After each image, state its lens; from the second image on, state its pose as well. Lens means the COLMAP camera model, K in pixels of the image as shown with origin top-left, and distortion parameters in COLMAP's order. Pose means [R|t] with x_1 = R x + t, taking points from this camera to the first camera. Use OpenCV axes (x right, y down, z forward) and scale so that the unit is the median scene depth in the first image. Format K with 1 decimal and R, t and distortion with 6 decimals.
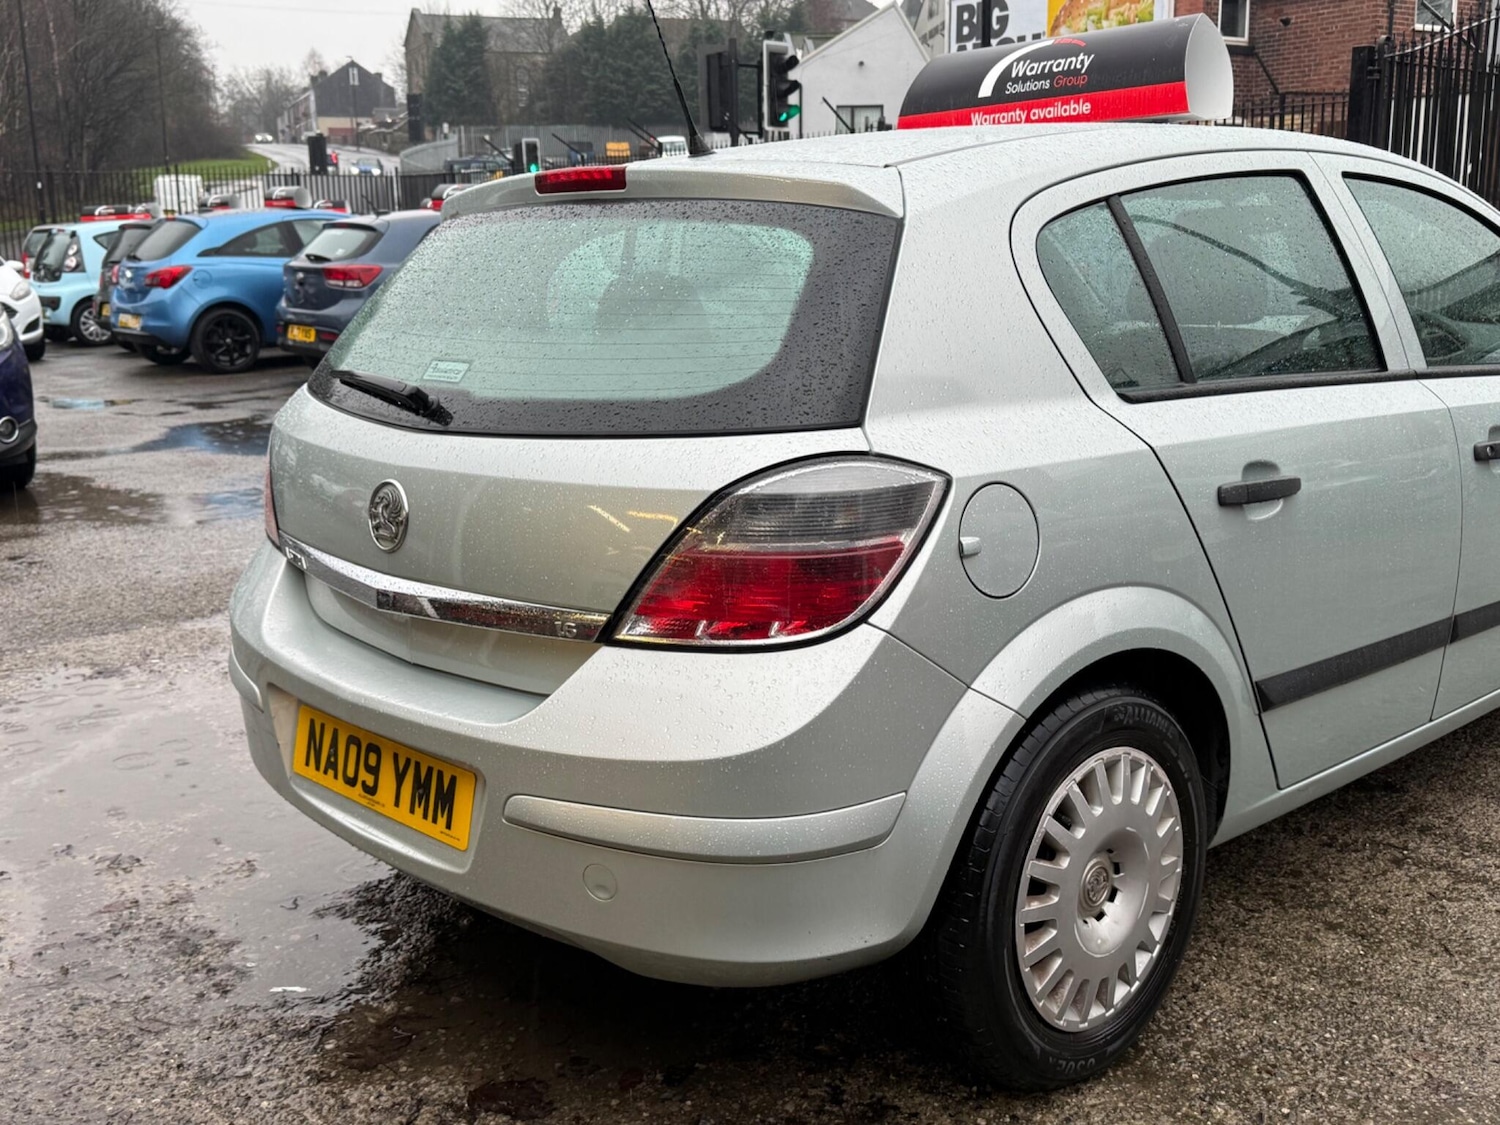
lens RADIAL K [[1548.3, 0, 741.7], [0, 1548.3, 578.2], [0, 0, 1]] dist [0.192640, -0.452097]
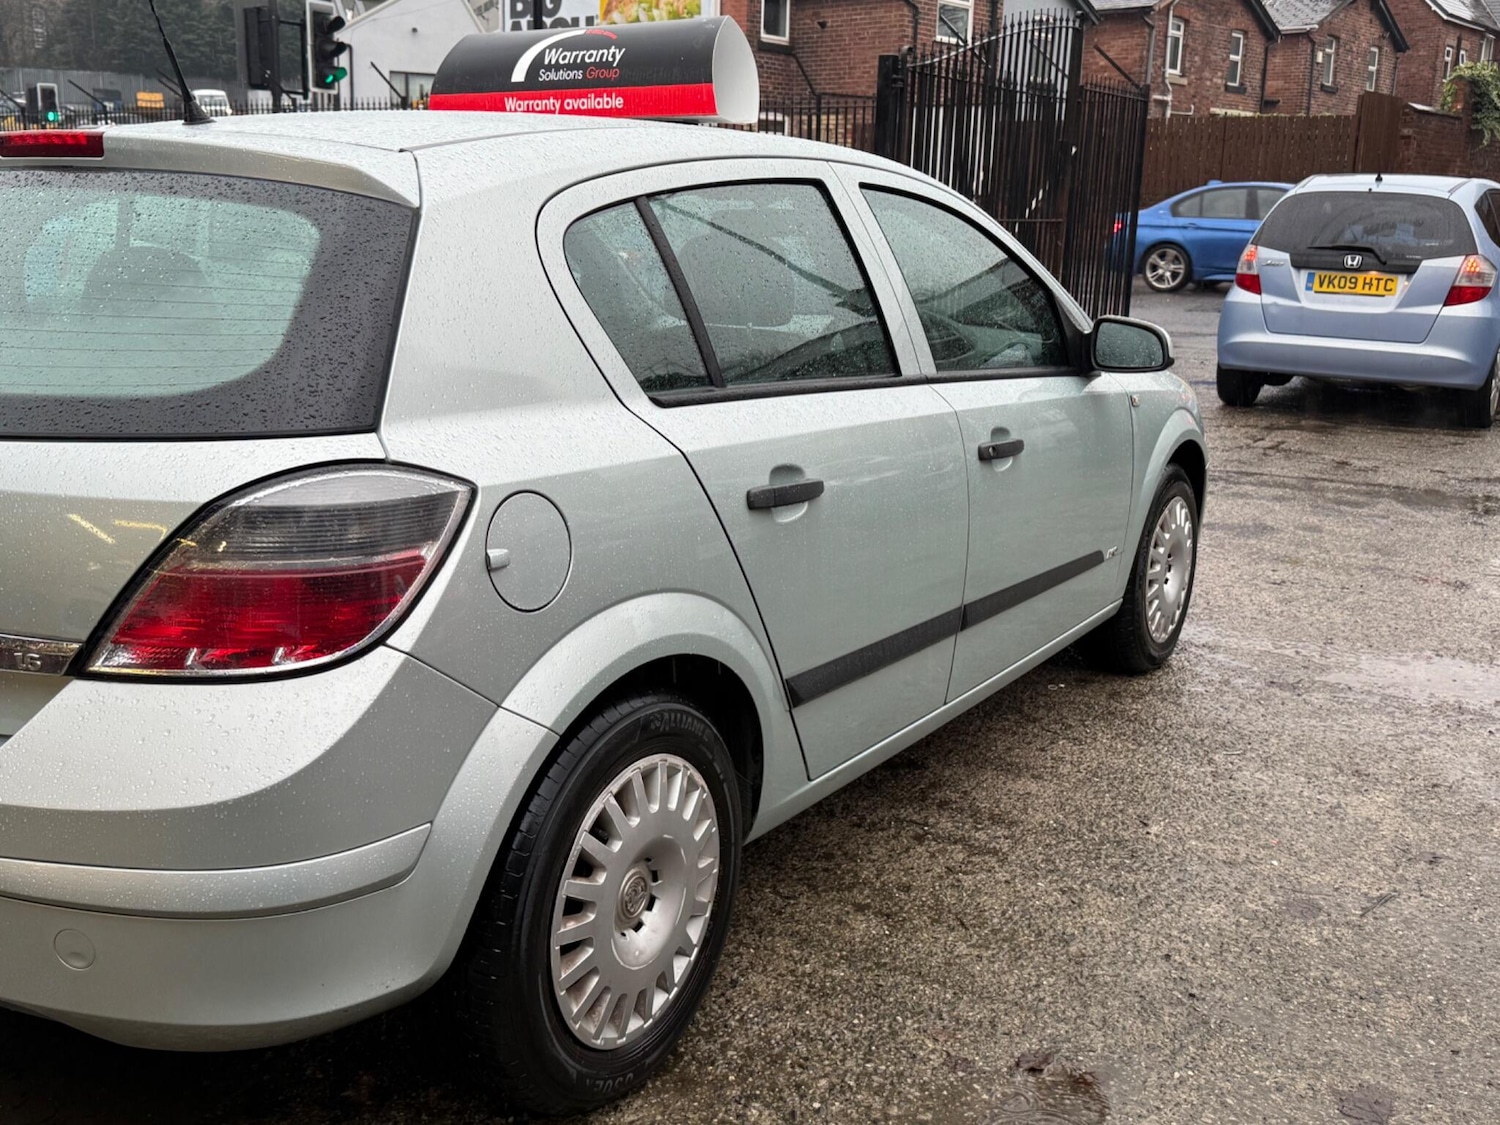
lens RADIAL K [[1541.8, 0, 750.0], [0, 1541.8, 562.5], [0, 0, 1]] dist [0.199553, -0.441073]
pose [[0.961236, -0.017656, 0.275162, 0.026005], [0.016070, 0.999839, 0.008016, -0.017870], [-0.275259, -0.003283, 0.961364, 0.034098]]
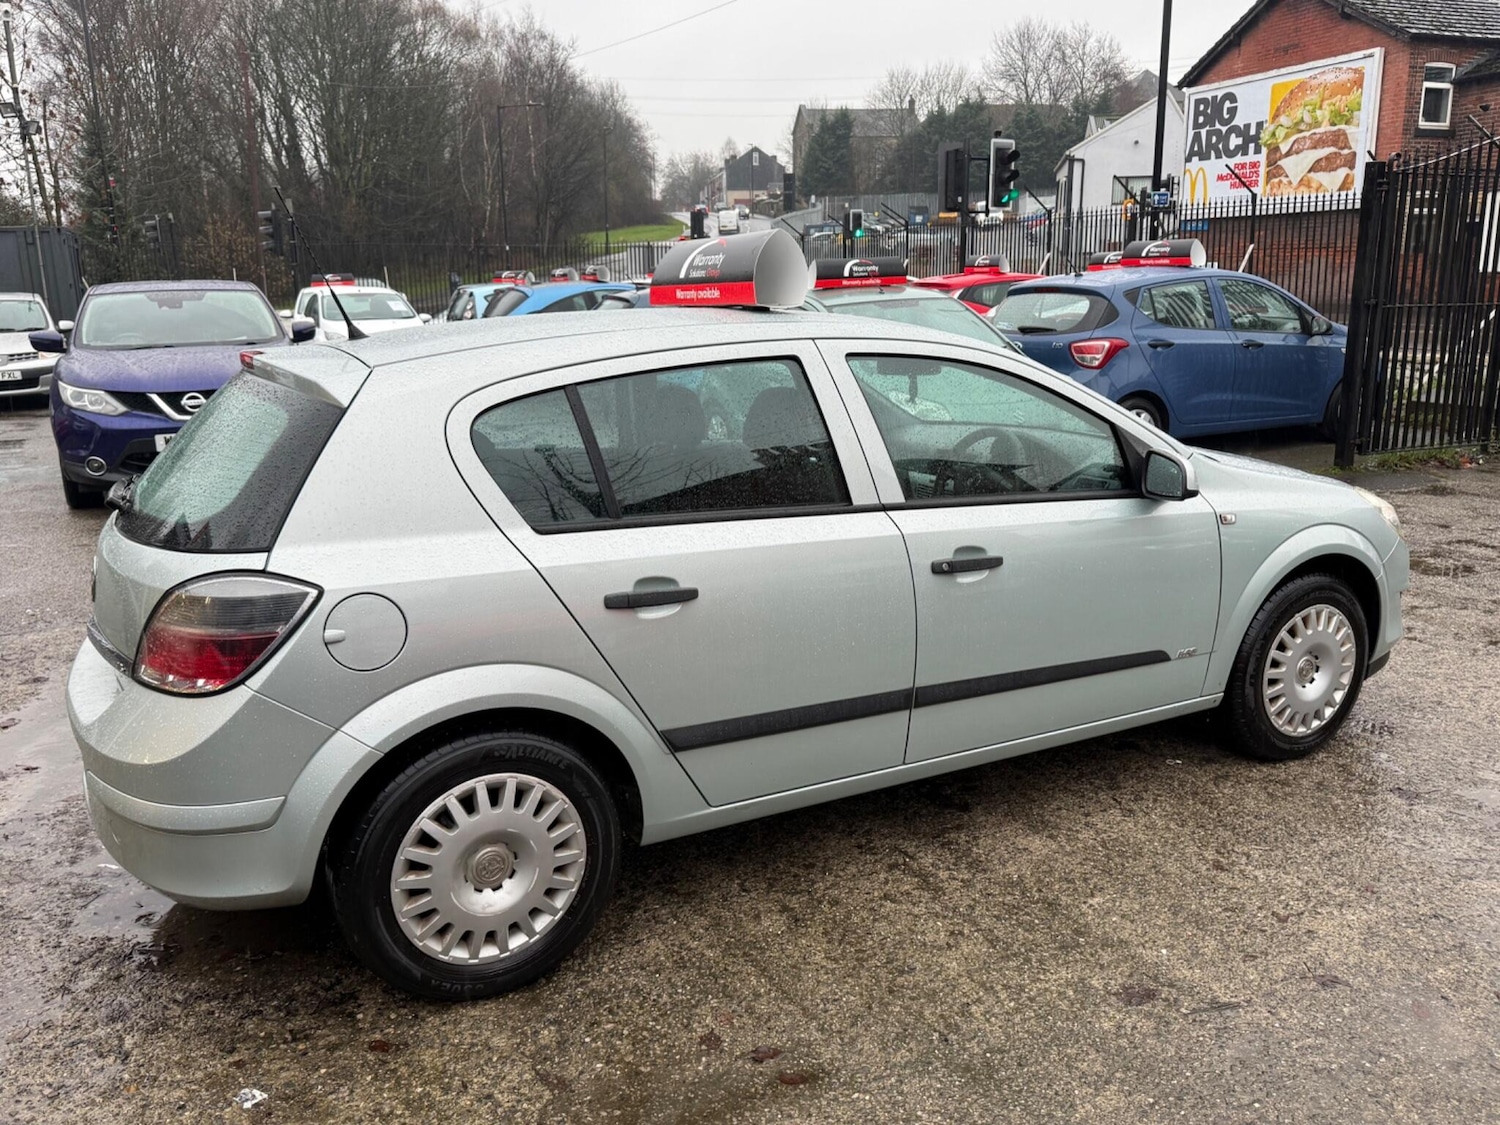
lens RADIAL K [[1215.2, 0, 750.0], [0, 1215.2, 562.5], [0, 0, 1]] dist [0.150287, -0.262039]
pose [[0.967804, 0.062270, -0.243882, 0.622553], [-0.058636, 0.998034, 0.022141, -0.107255], [0.244781, -0.007128, 0.969552, -0.036175]]
